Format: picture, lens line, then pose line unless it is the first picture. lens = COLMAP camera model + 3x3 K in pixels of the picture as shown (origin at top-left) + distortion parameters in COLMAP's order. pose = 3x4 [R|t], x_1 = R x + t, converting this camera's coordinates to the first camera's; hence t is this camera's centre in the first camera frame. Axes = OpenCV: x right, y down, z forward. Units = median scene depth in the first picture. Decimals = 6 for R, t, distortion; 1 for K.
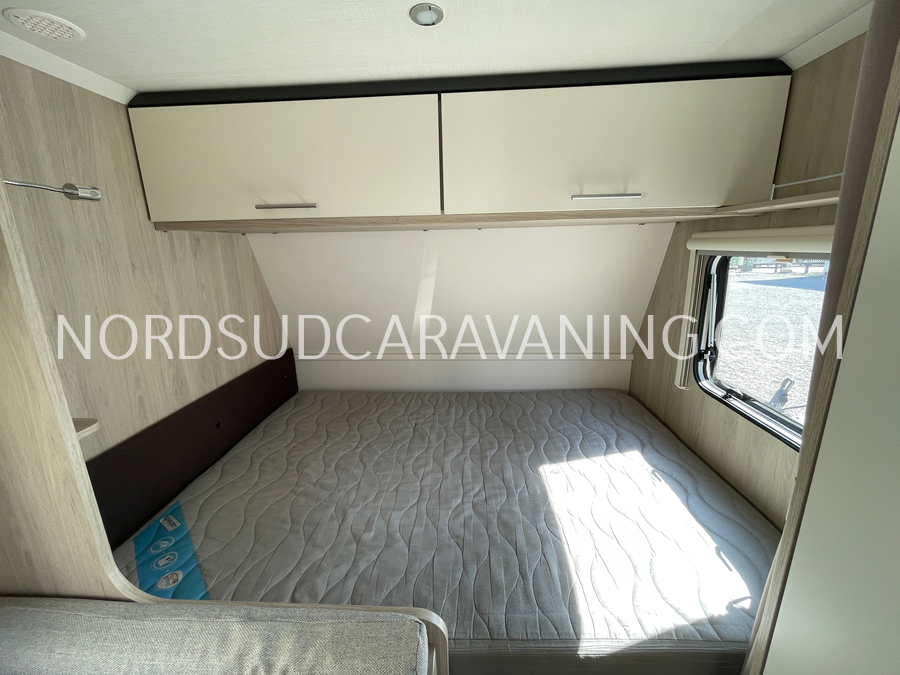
lens RADIAL K [[363.6, 0, 449.6], [0, 363.6, 333.0], [0, 0, 1]] dist [-0.002942, 0.000569]
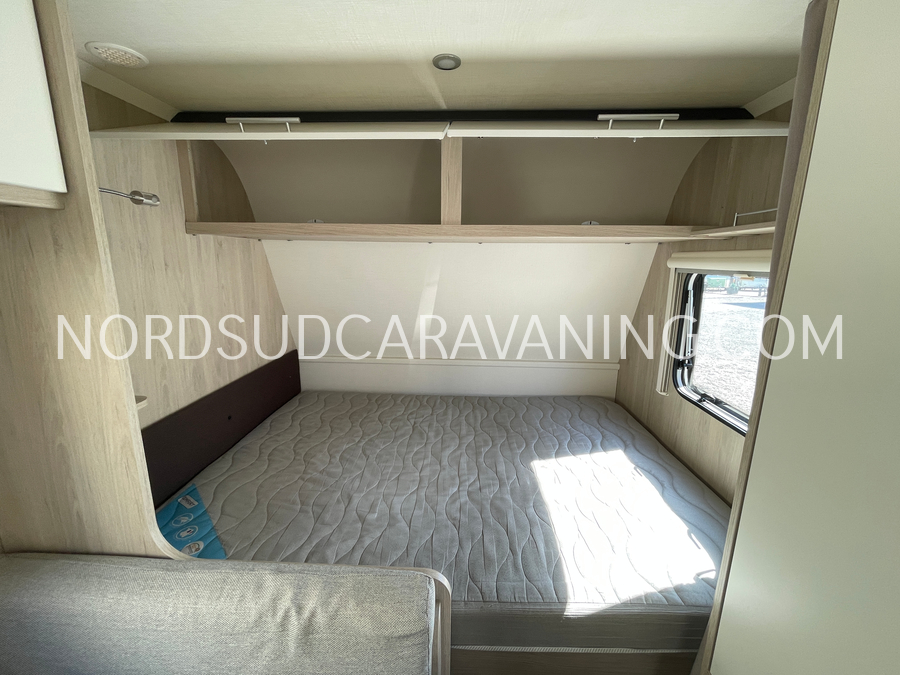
lens RADIAL K [[363.6, 0, 449.6], [0, 363.6, 333.0], [0, 0, 1]] dist [-0.002942, 0.000569]
pose [[0.999453, 0.029838, 0.014240, -0.019937], [-0.029310, 0.998925, -0.035924, 0.033080], [-0.015297, 0.035487, 0.999253, -0.098276]]
